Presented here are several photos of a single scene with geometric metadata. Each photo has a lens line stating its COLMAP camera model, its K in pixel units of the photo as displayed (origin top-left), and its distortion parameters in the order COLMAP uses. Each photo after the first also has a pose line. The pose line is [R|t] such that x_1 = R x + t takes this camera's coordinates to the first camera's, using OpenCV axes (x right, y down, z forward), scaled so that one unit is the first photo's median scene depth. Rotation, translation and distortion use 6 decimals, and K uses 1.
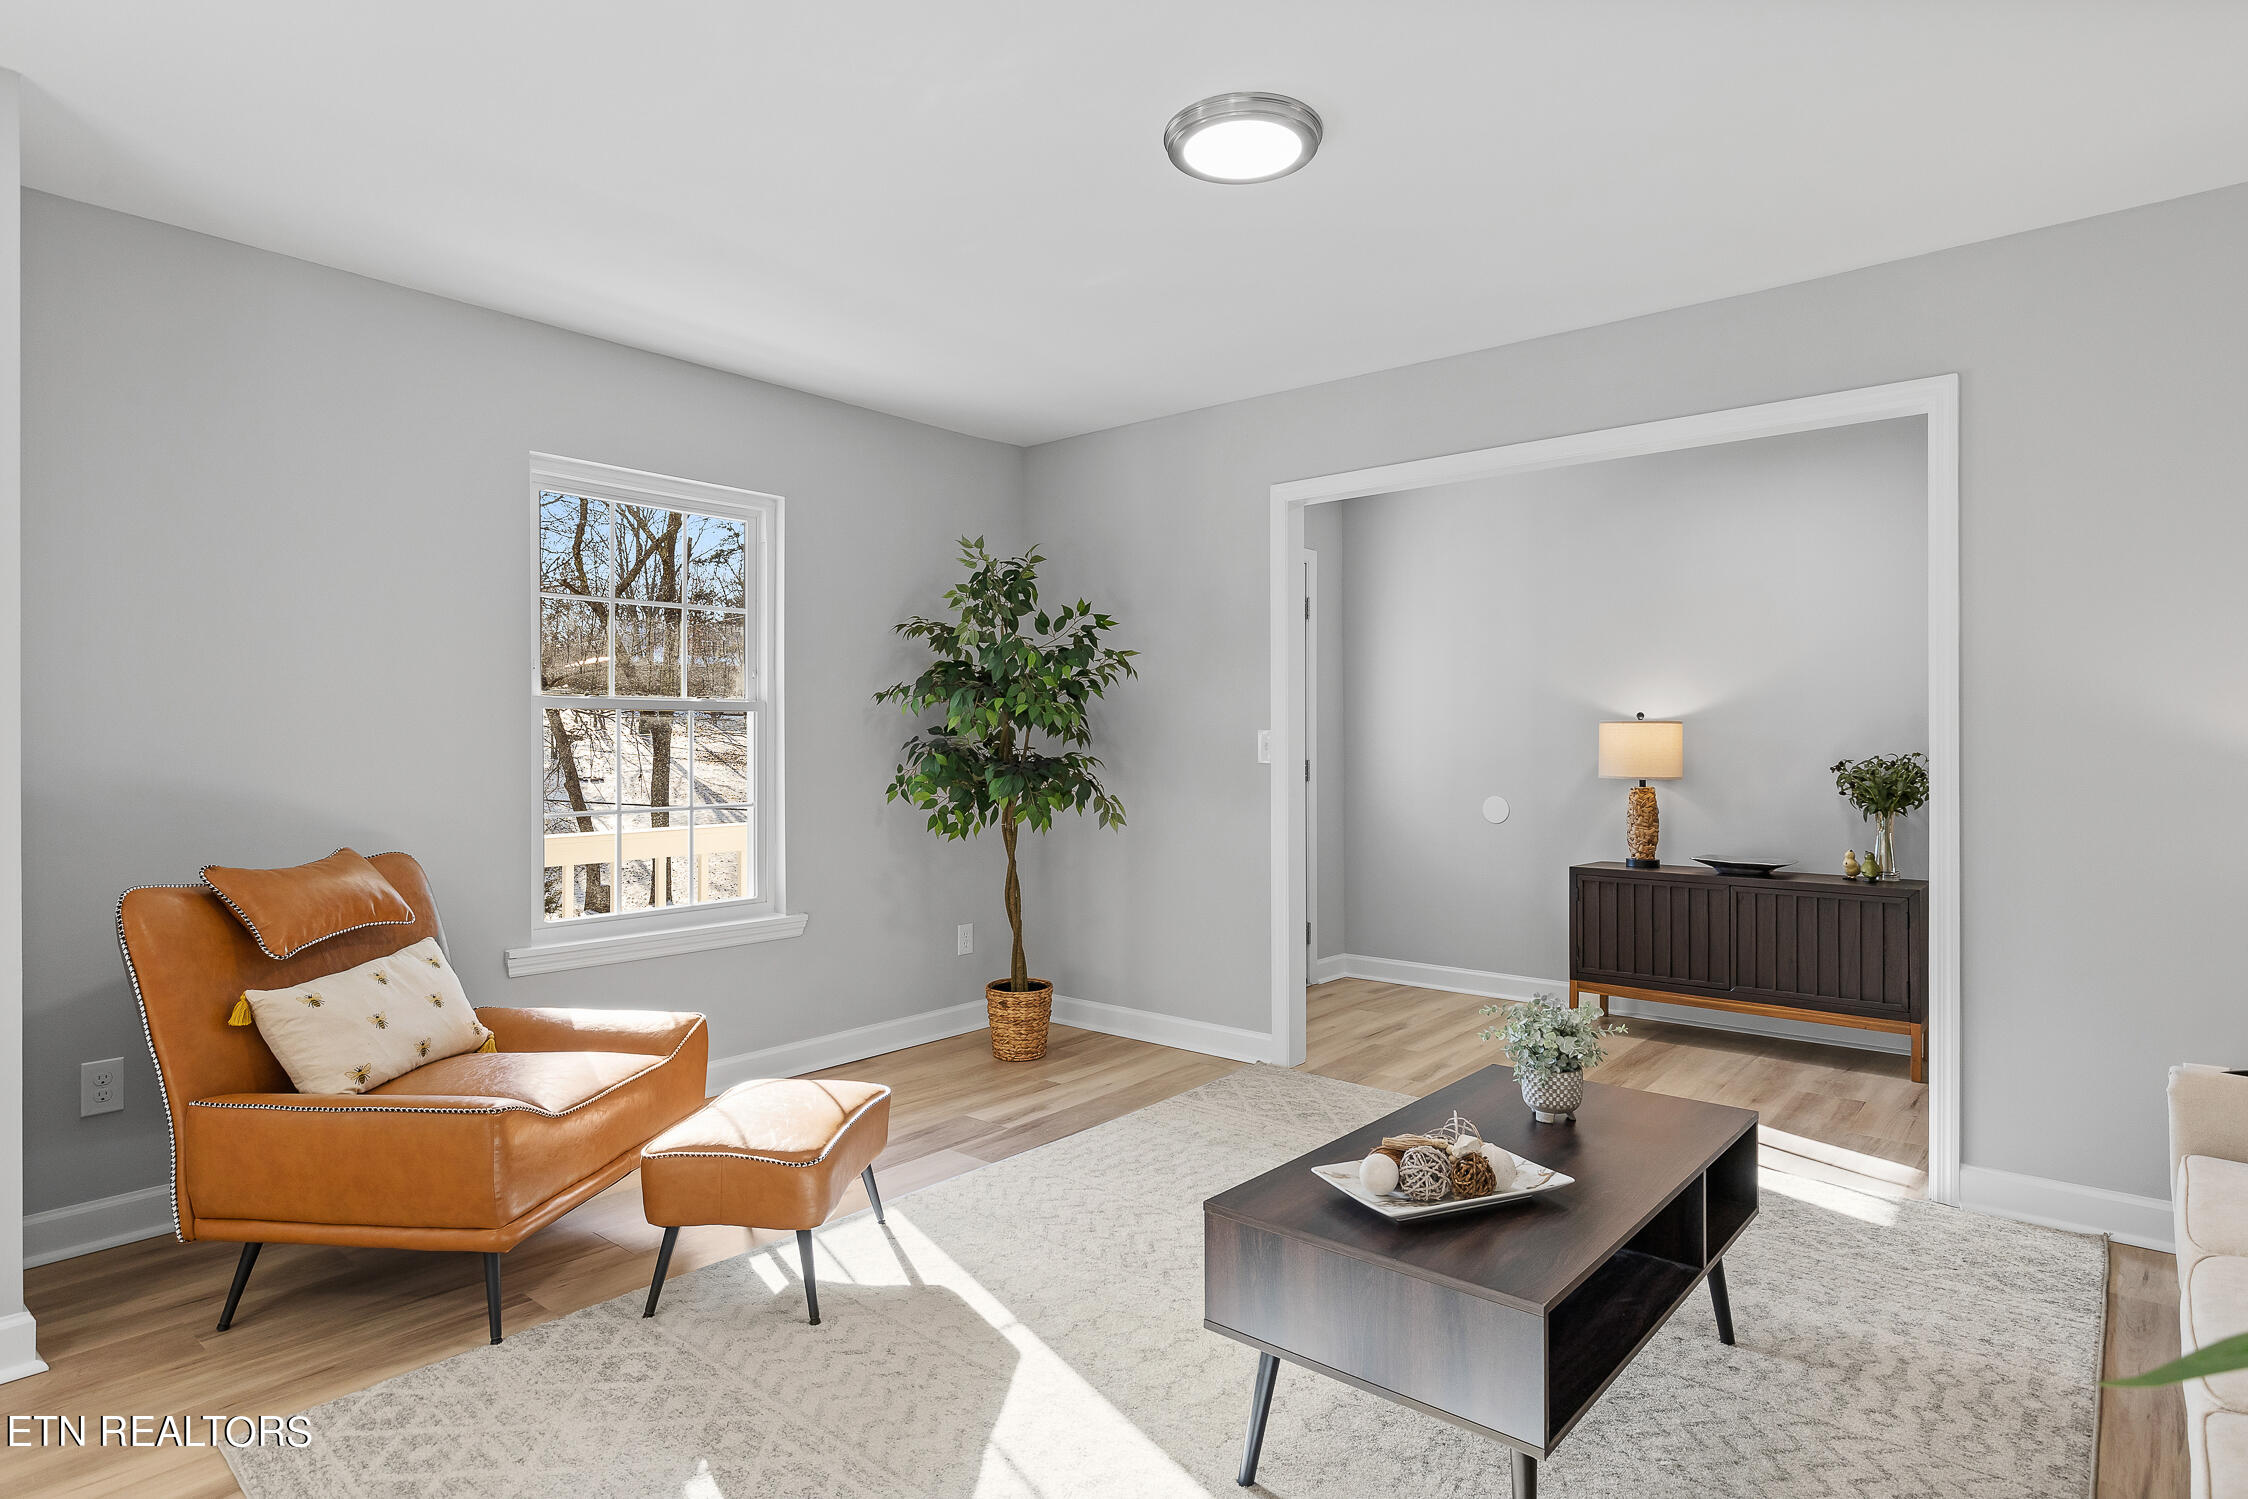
lens RADIAL K [[1241.4, 0, 1131.7], [0, 1241.4, 747.6], [0, 0, 1]] dist [0.005569, -0.001104]
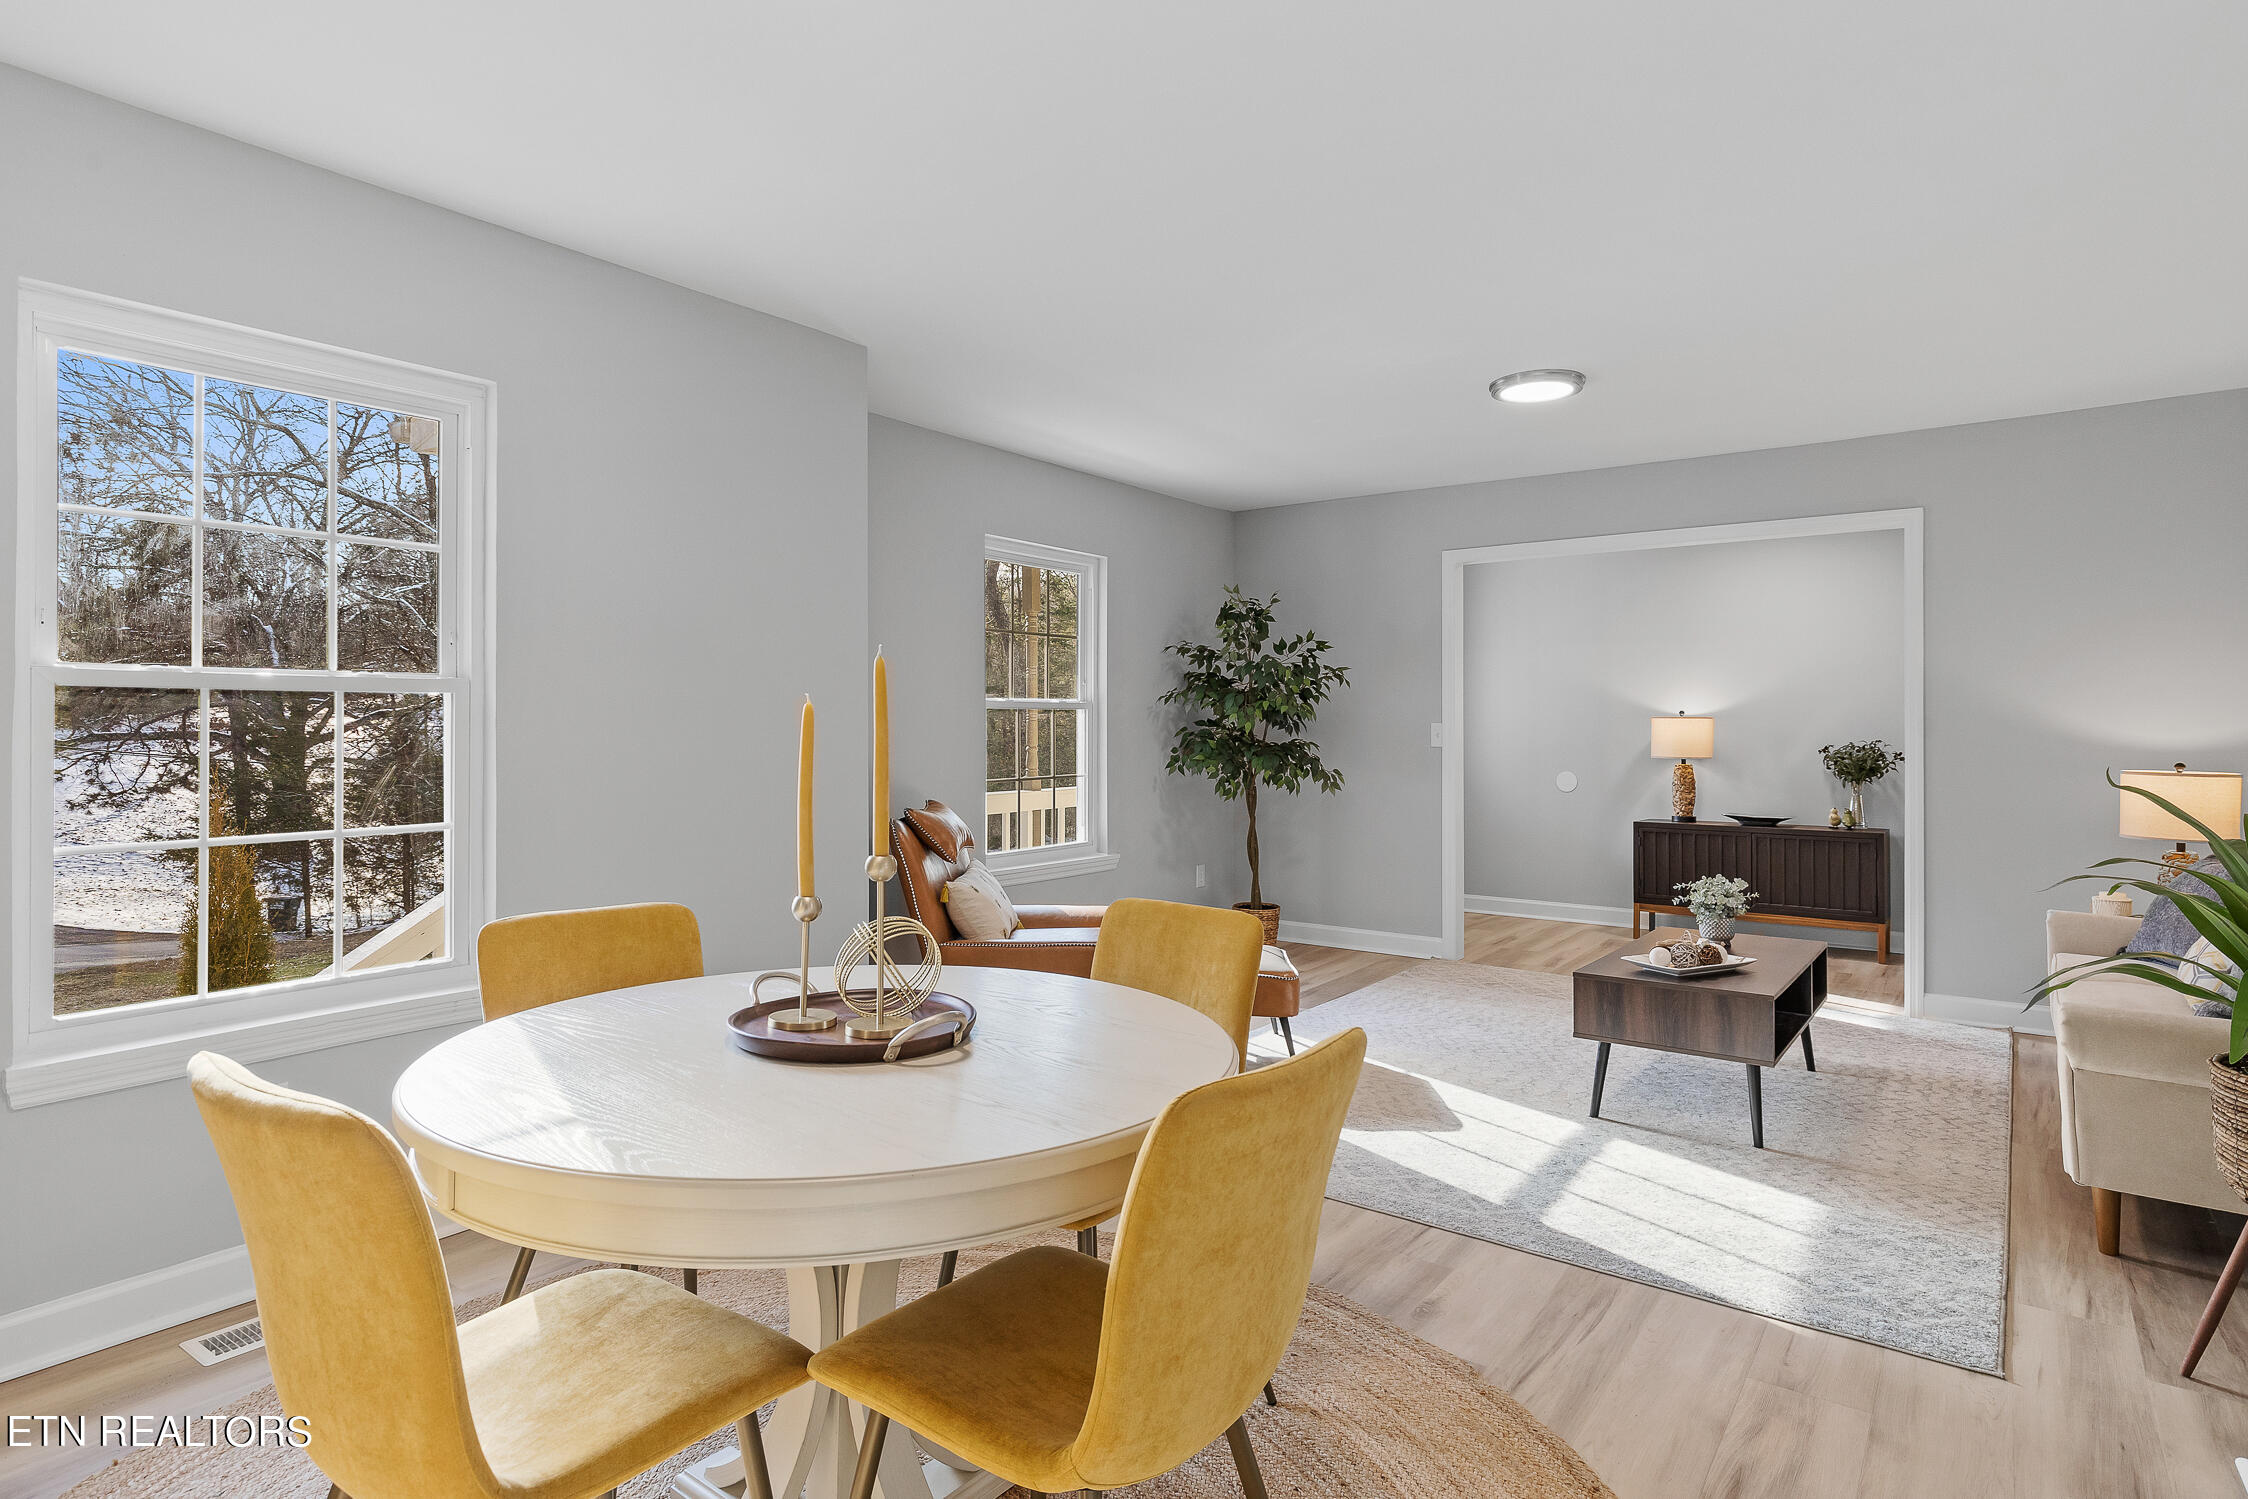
lens RADIAL K [[1285.6, 0, 1111.9], [0, 1285.6, 732.8], [0, 0, 1]] dist [0.020139, 0.000247]
pose [[0.997431, 0.002321, 0.071595, -0.367512], [-0.002390, 0.999997, 0.000873, -0.004040], [-0.071593, -0.001042, 0.997433, -0.438541]]
